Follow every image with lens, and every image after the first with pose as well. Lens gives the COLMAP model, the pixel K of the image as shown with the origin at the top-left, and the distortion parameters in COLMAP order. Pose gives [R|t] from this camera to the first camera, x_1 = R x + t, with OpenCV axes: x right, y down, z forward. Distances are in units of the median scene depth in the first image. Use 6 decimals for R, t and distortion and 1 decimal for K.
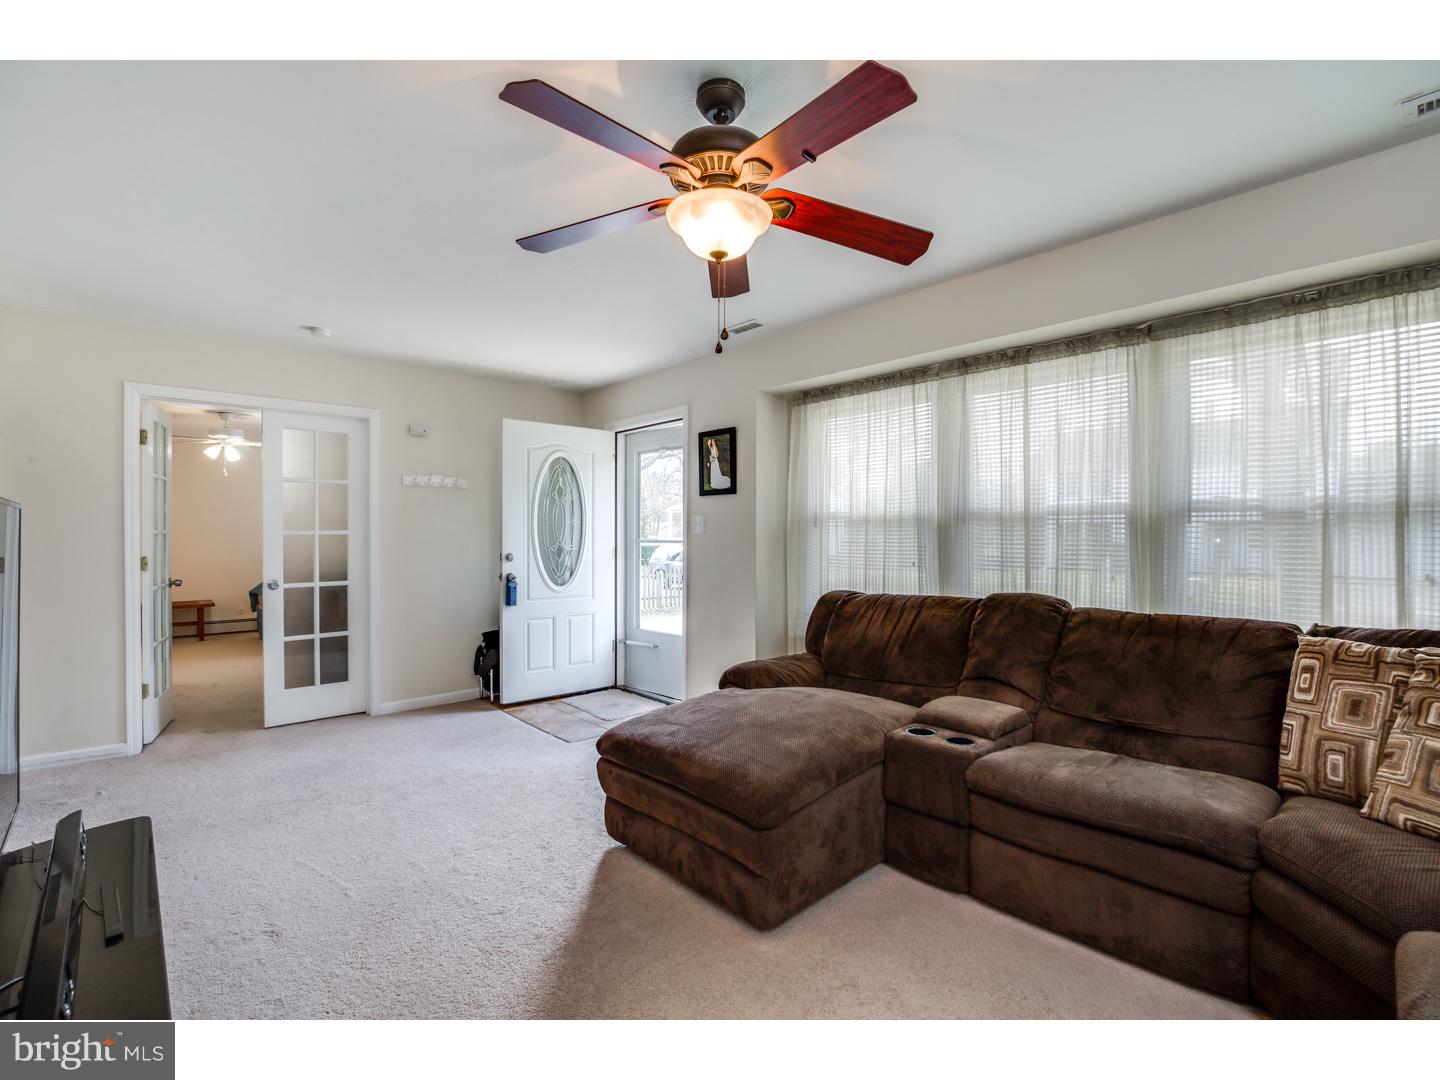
lens RADIAL K [[662.3, 0, 717.9], [0, 662.3, 539.7], [0, 0, 1]] dist [-0.024657, 0.001988]
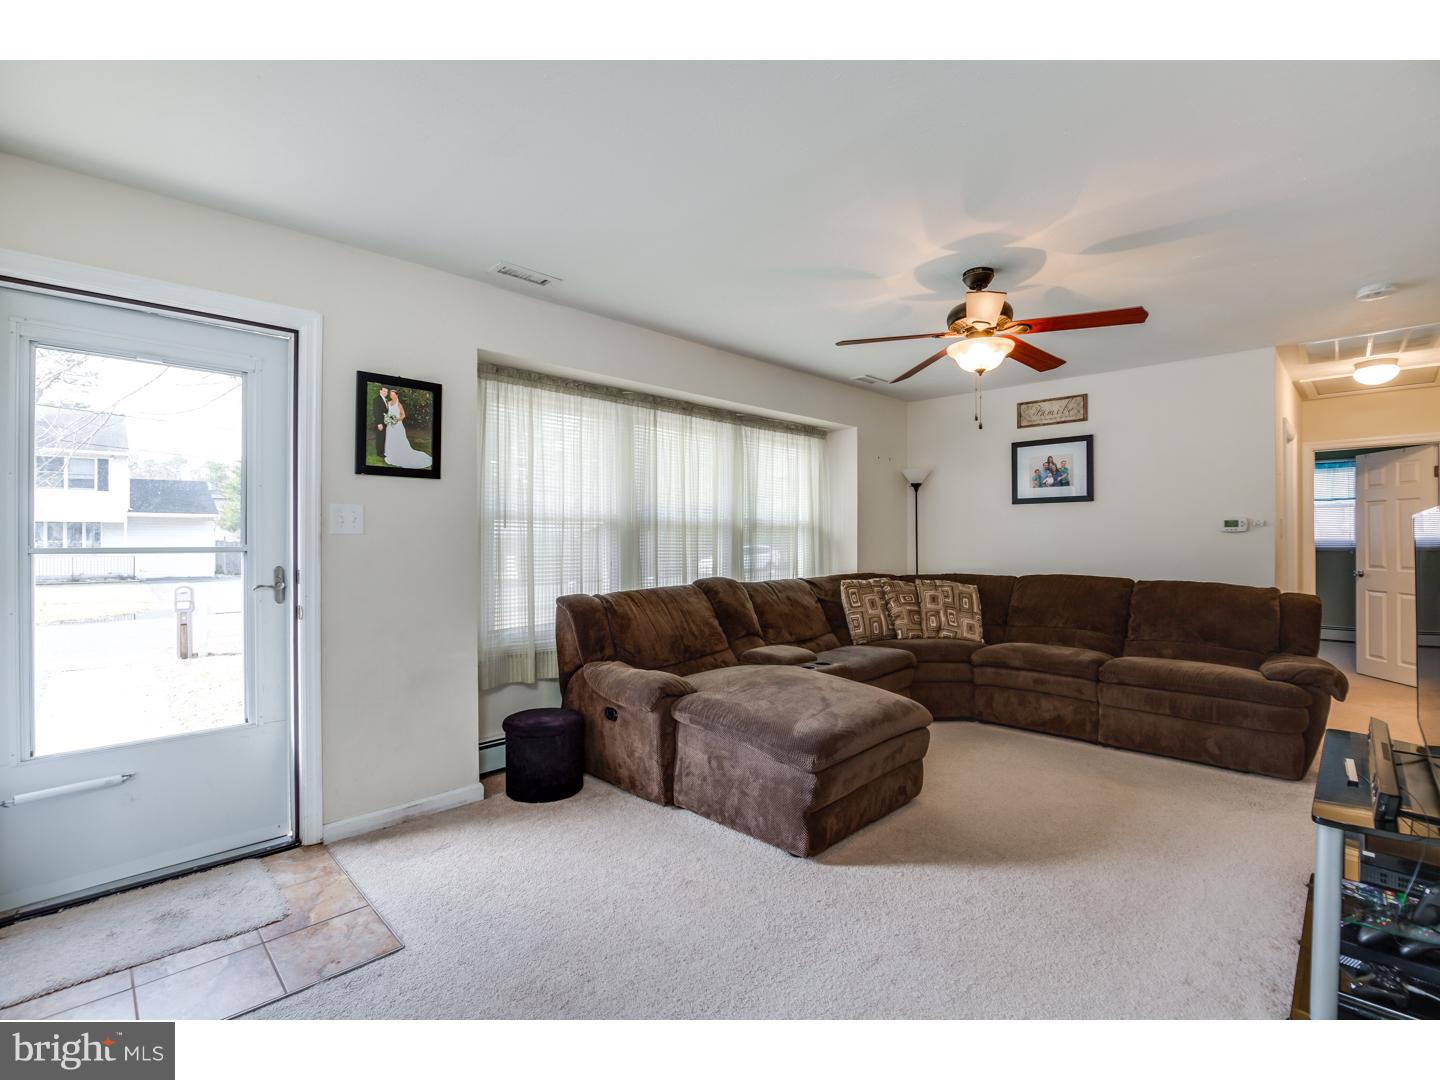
lens RADIAL K [[662.3, 0, 717.7], [0, 662.3, 534.8], [0, 0, 1]] dist [-0.024657, 0.001988]
pose [[-0.045823, 0.009500, 0.998904, -0.785920], [0.010212, 0.999907, -0.009041, 0.000011], [-0.998897, 0.009787, -0.045915, 0.836405]]
